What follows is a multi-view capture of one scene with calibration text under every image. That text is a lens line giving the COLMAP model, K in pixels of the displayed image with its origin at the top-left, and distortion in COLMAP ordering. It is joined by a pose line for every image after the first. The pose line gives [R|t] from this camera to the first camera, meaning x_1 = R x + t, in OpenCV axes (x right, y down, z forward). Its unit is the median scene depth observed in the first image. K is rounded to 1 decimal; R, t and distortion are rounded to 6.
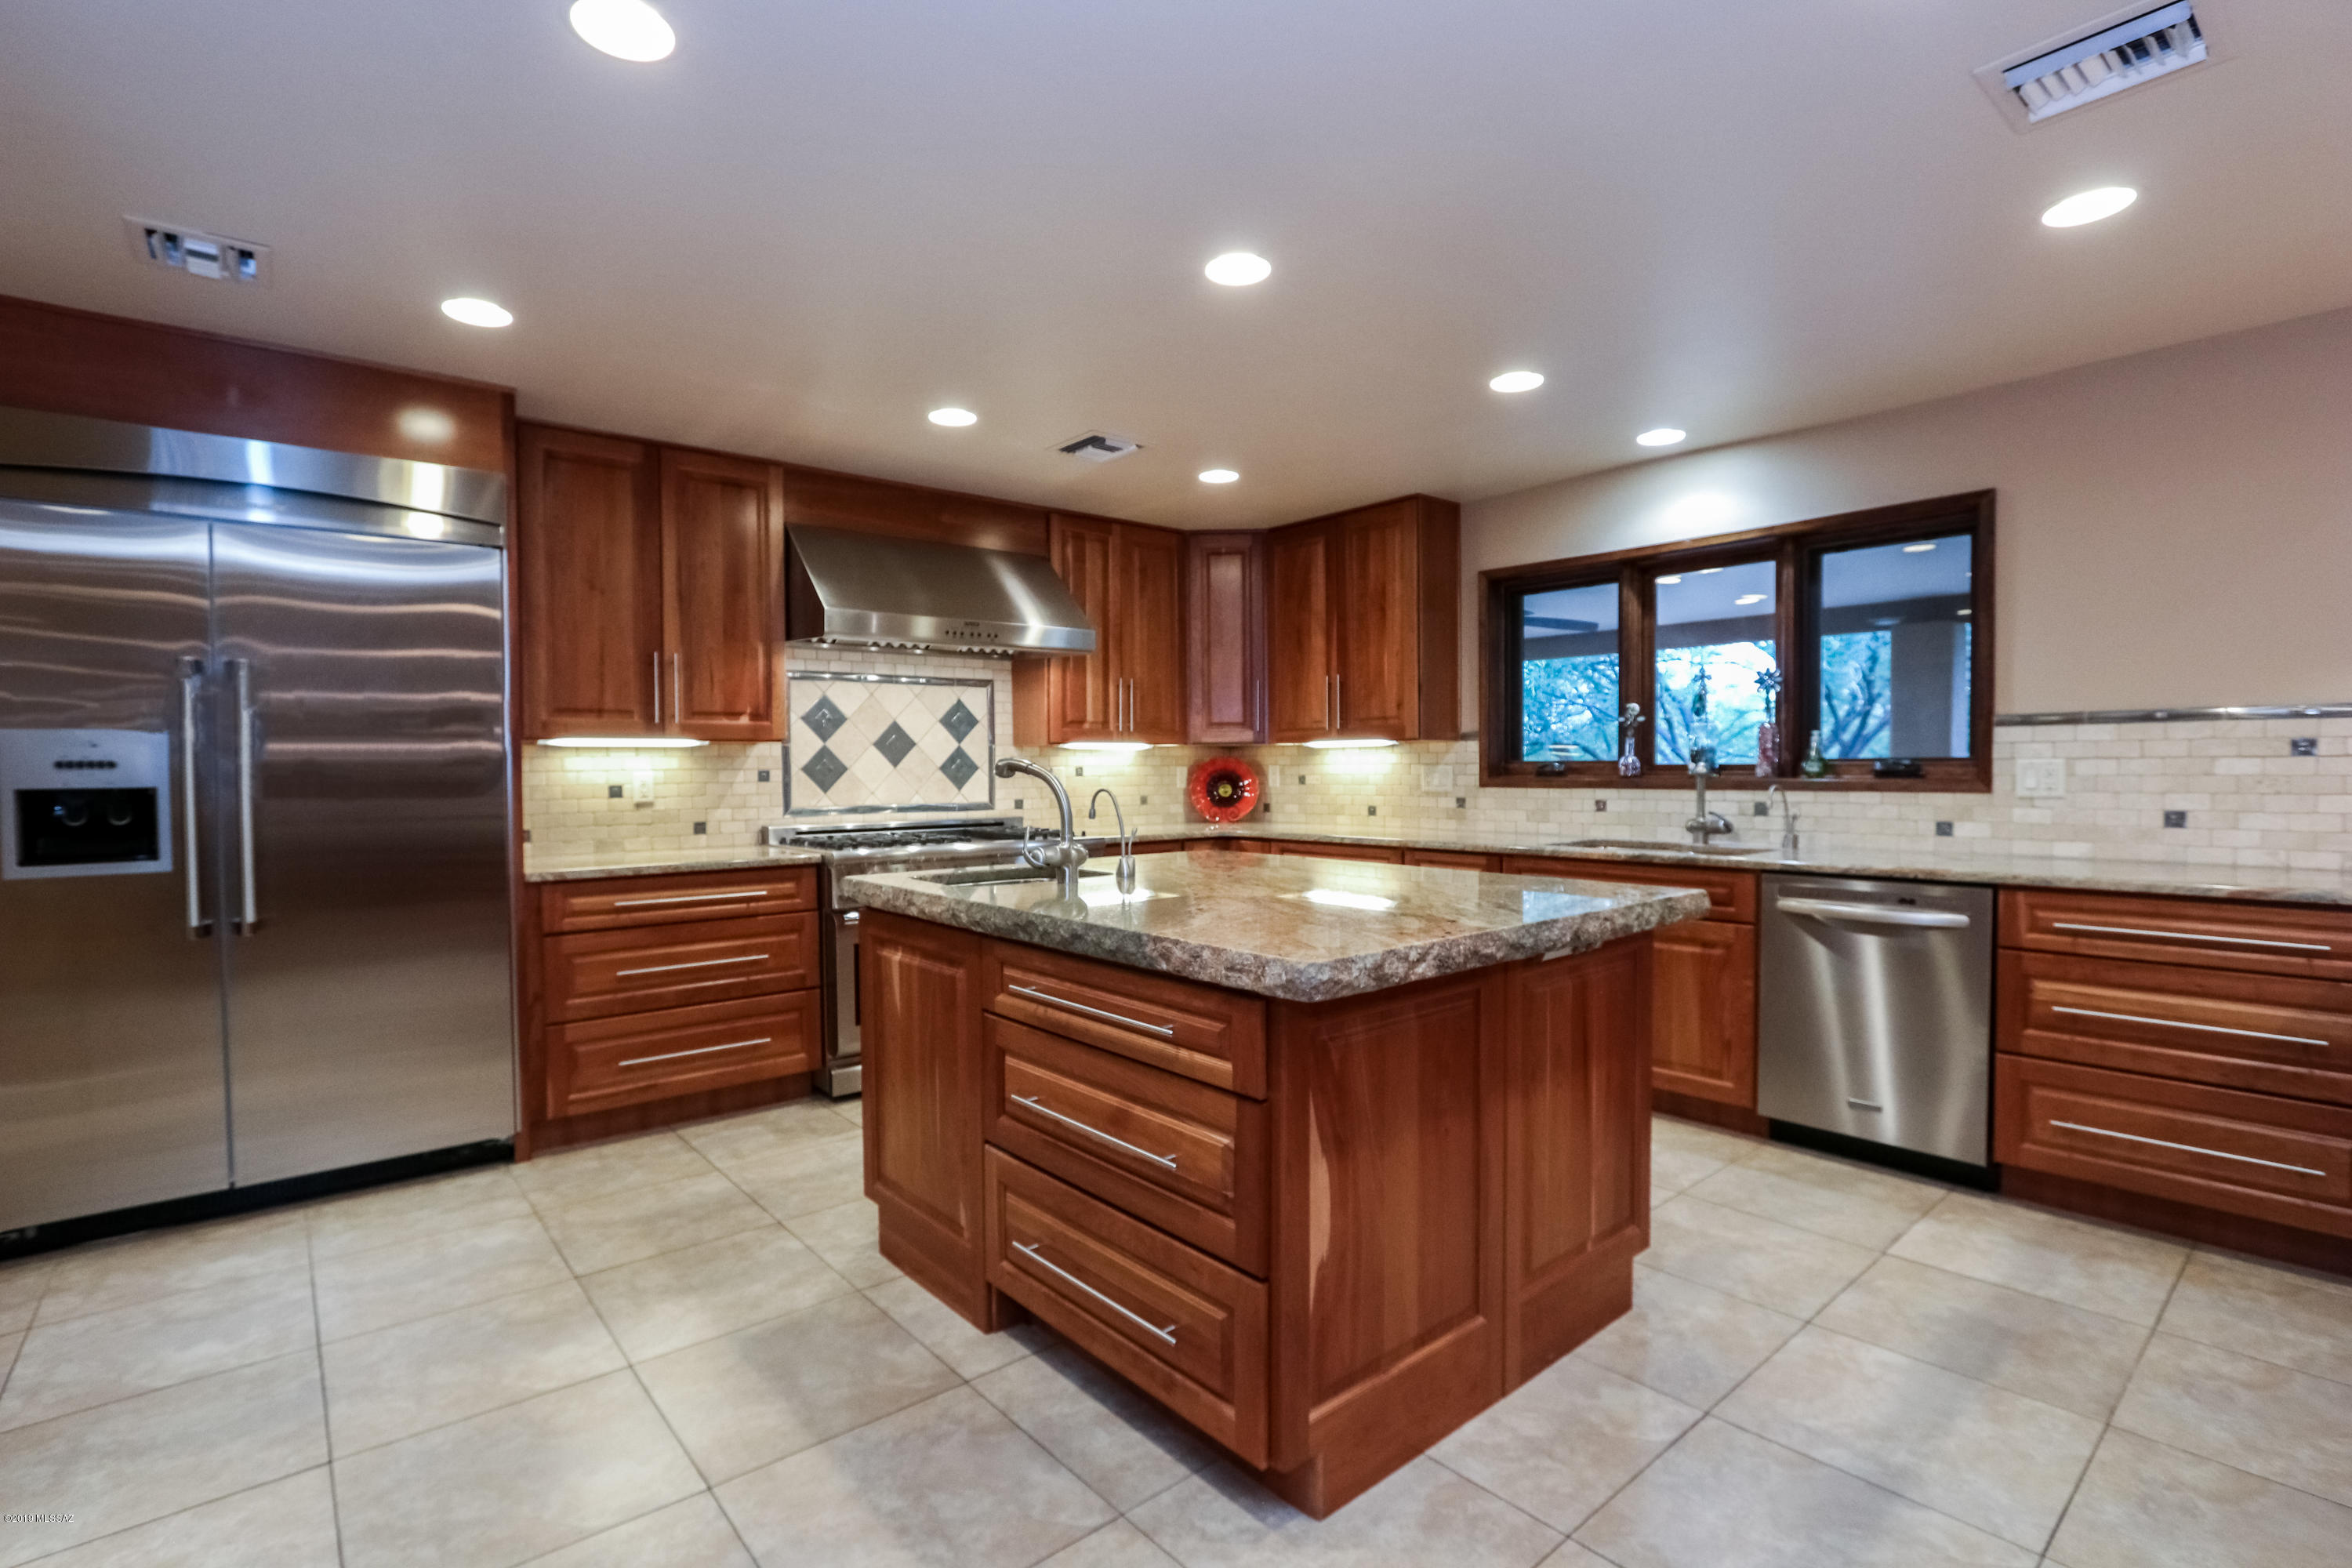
lens RADIAL K [[1098.9, 0, 1154.7], [0, 1098.9, 795.2], [0, 0, 1]] dist [-0.018911, 0.005668]
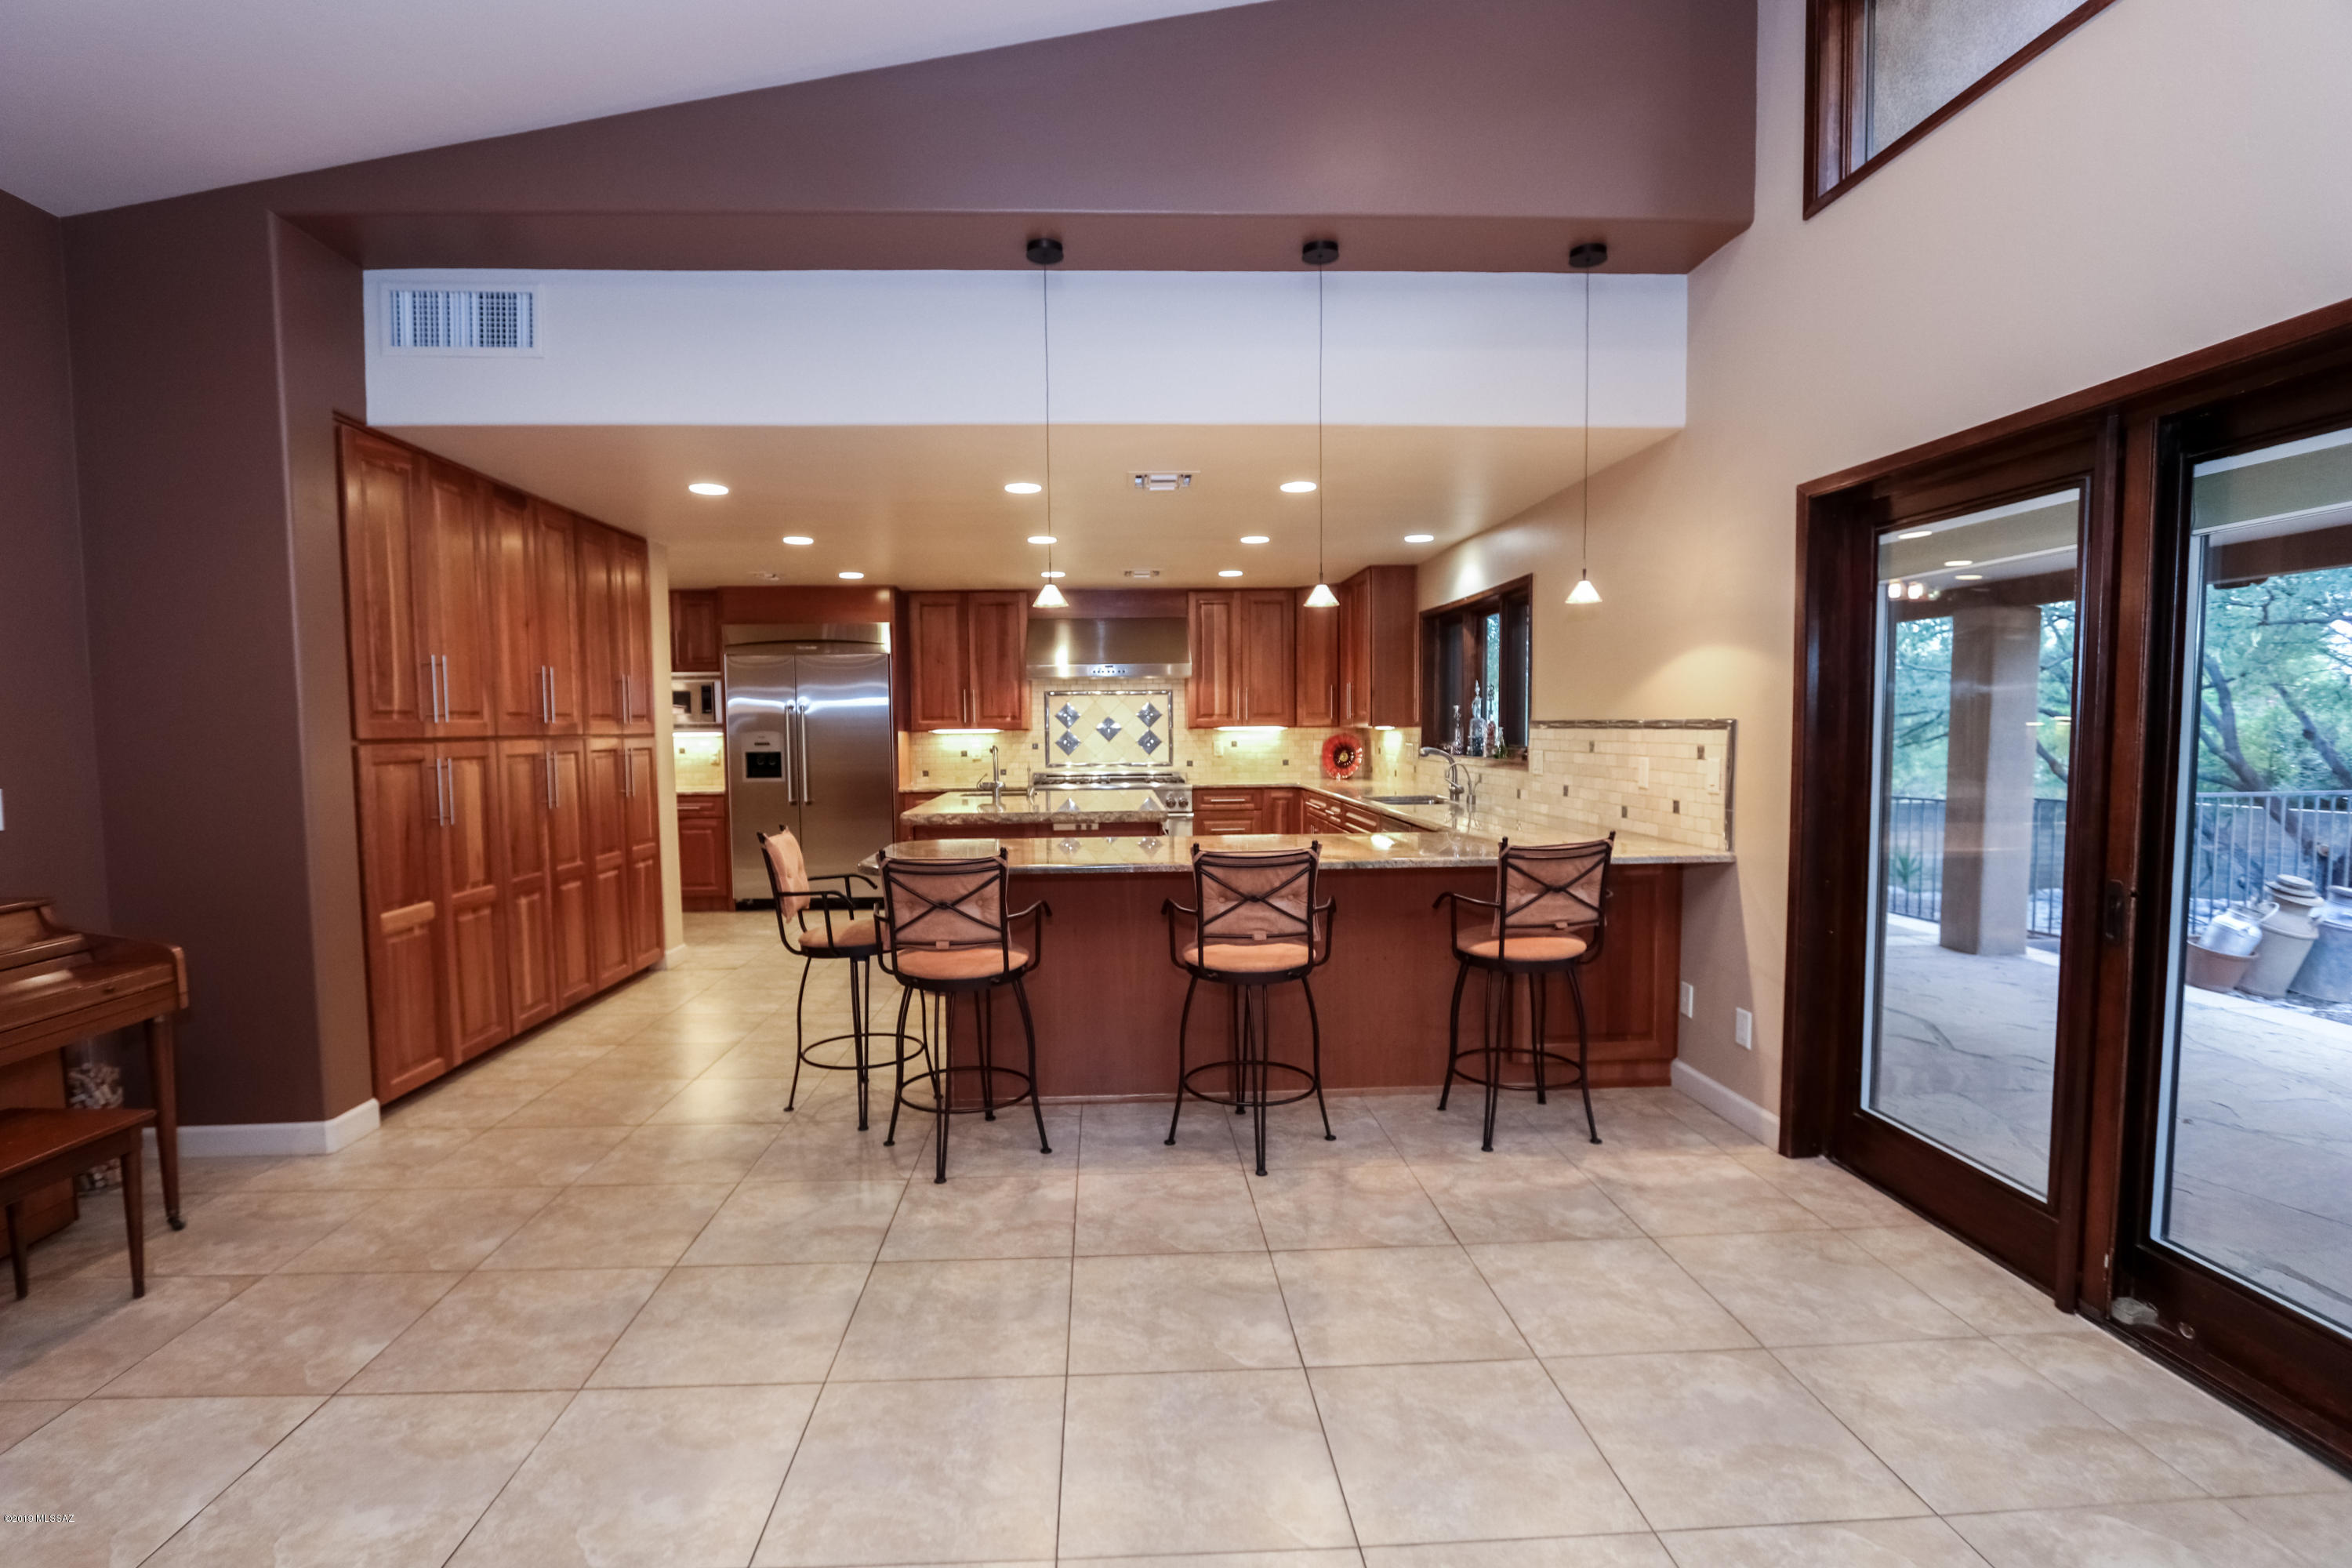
lens RADIAL K [[1098.9, 0, 1154.7], [0, 1098.9, 795.2], [0, 0, 1]] dist [-0.018911, 0.005668]
pose [[0.796467, 0.038880, -0.603431, 1.170055], [-0.012534, 0.998778, 0.047809, -0.032306], [0.604553, -0.030515, 0.795981, -0.505109]]
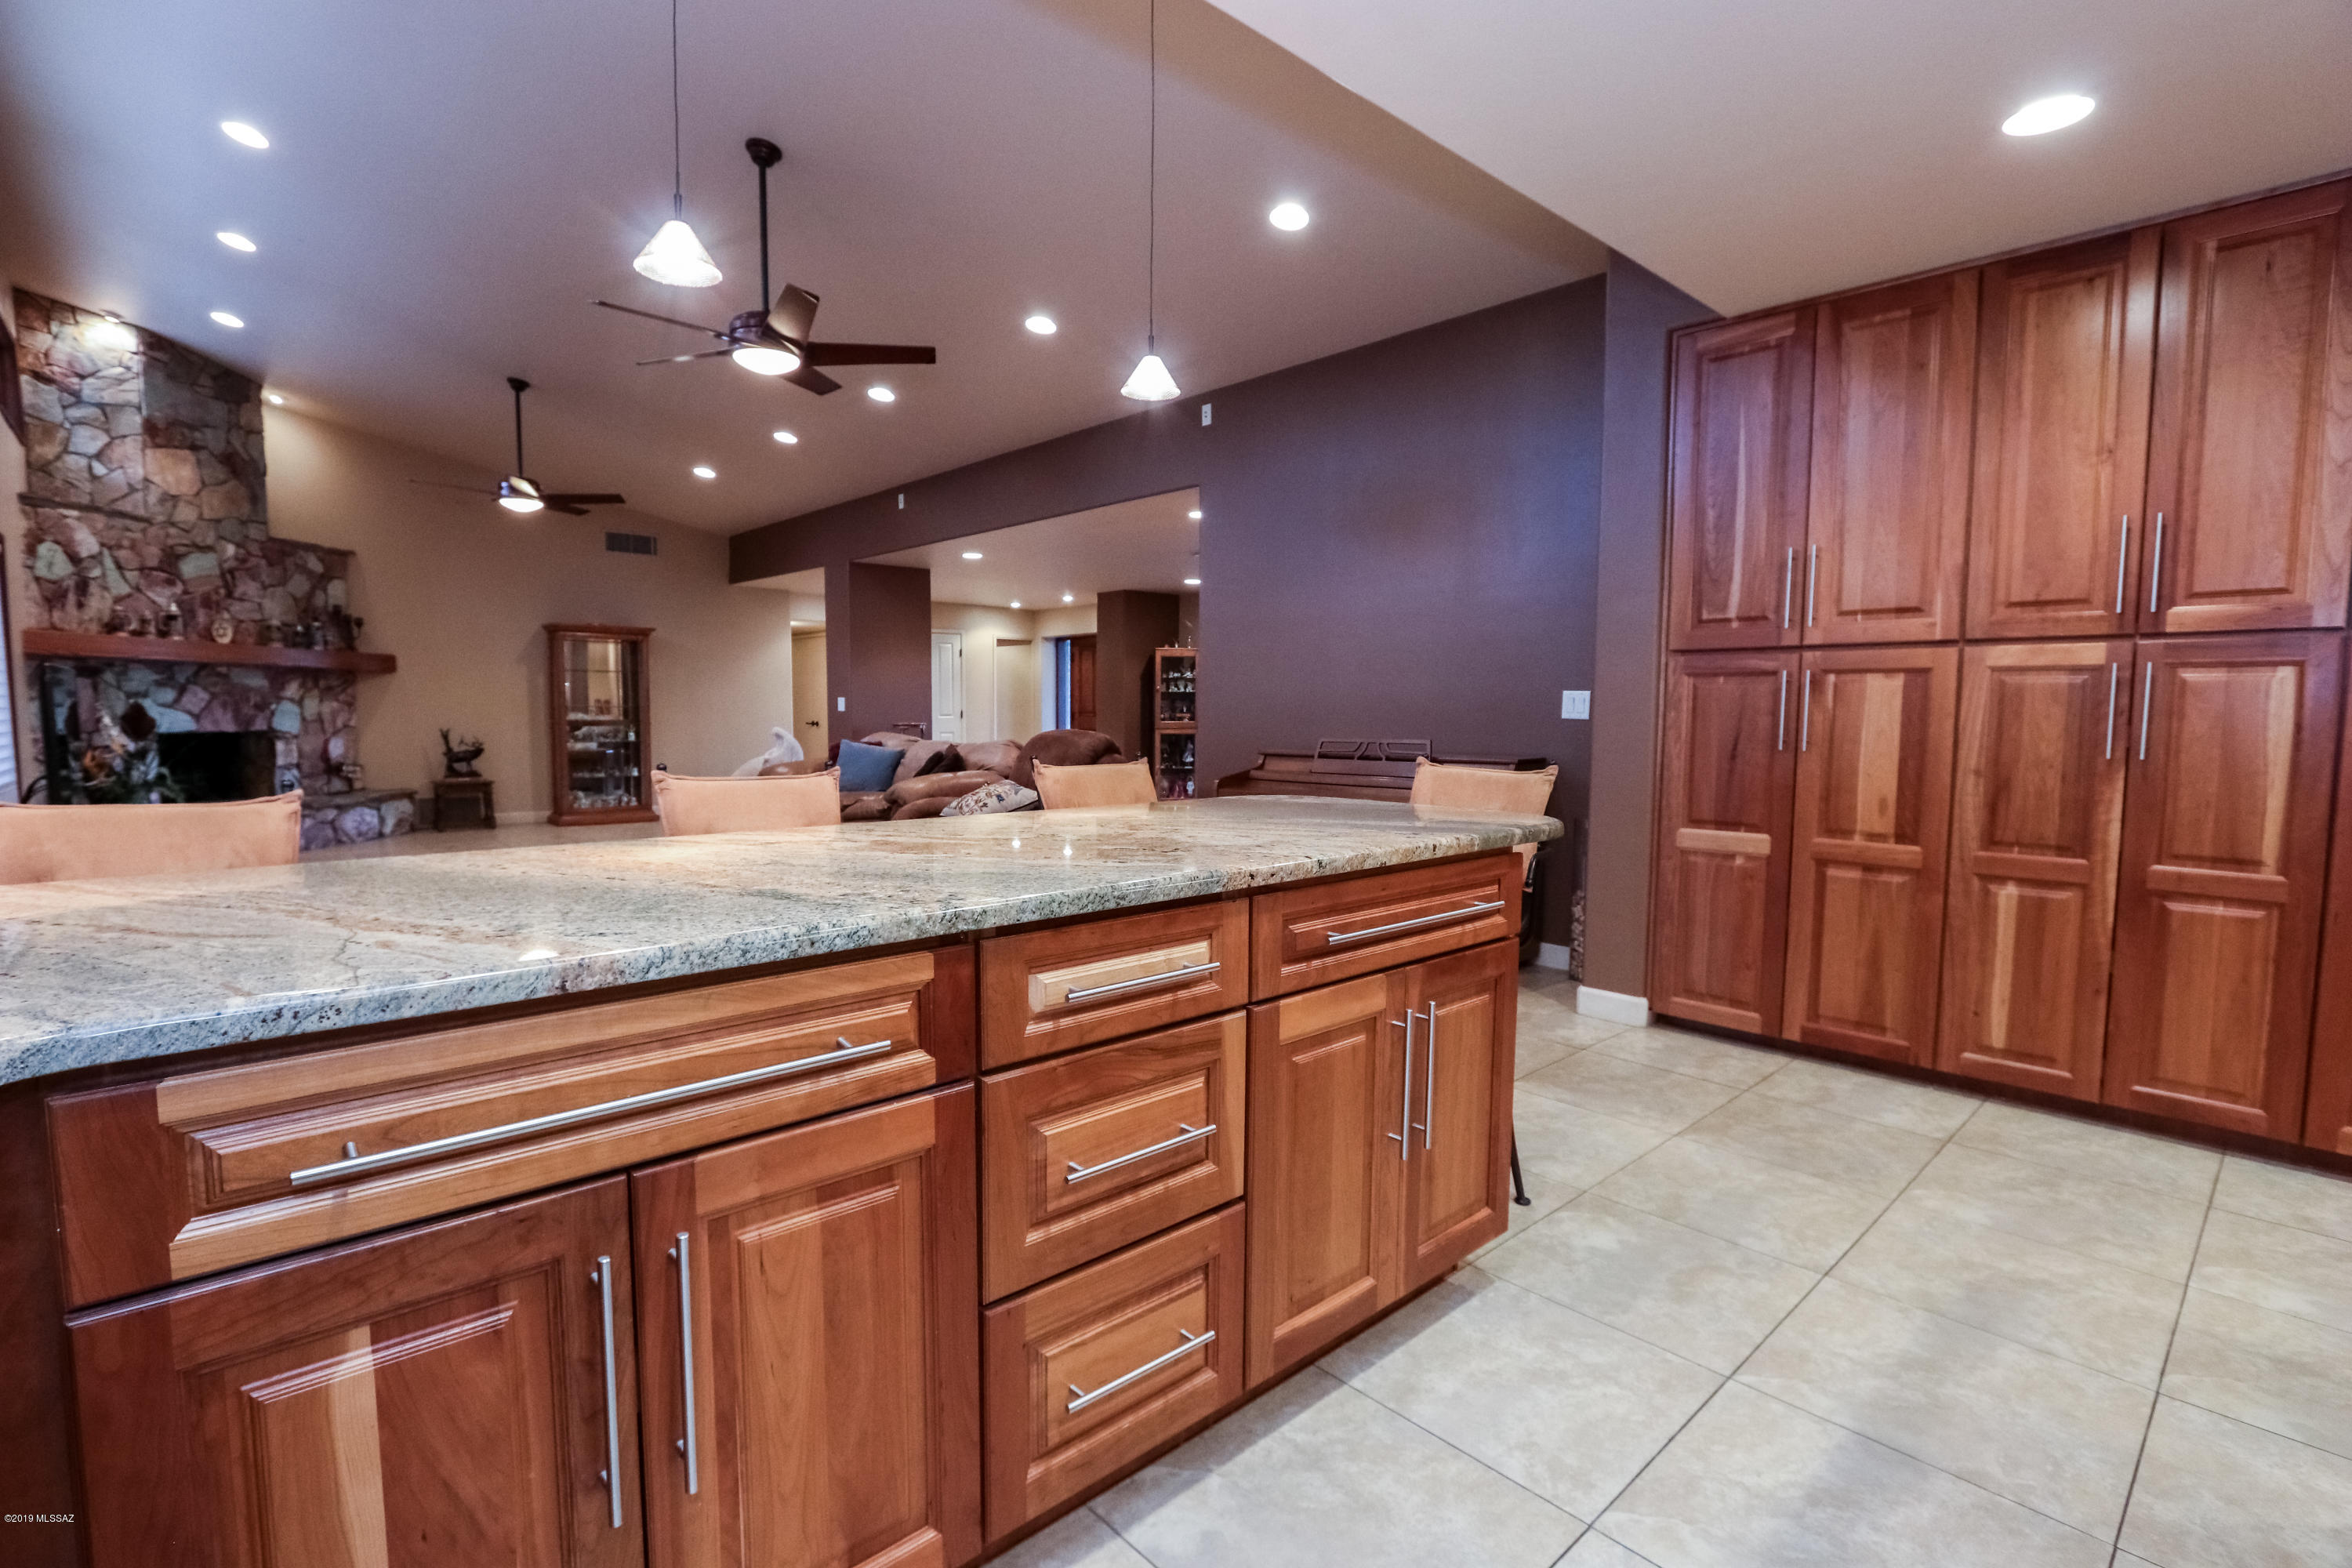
lens RADIAL K [[1098.9, 0, 1154.7], [0, 1098.9, 795.2], [0, 0, 1]] dist [-0.018911, 0.005668]
pose [[-0.999527, 0.007087, -0.029933, 0.518923], [0.003905, 0.994461, 0.105035, -0.002497], [0.030511, 0.104868, -0.994018, 0.811102]]
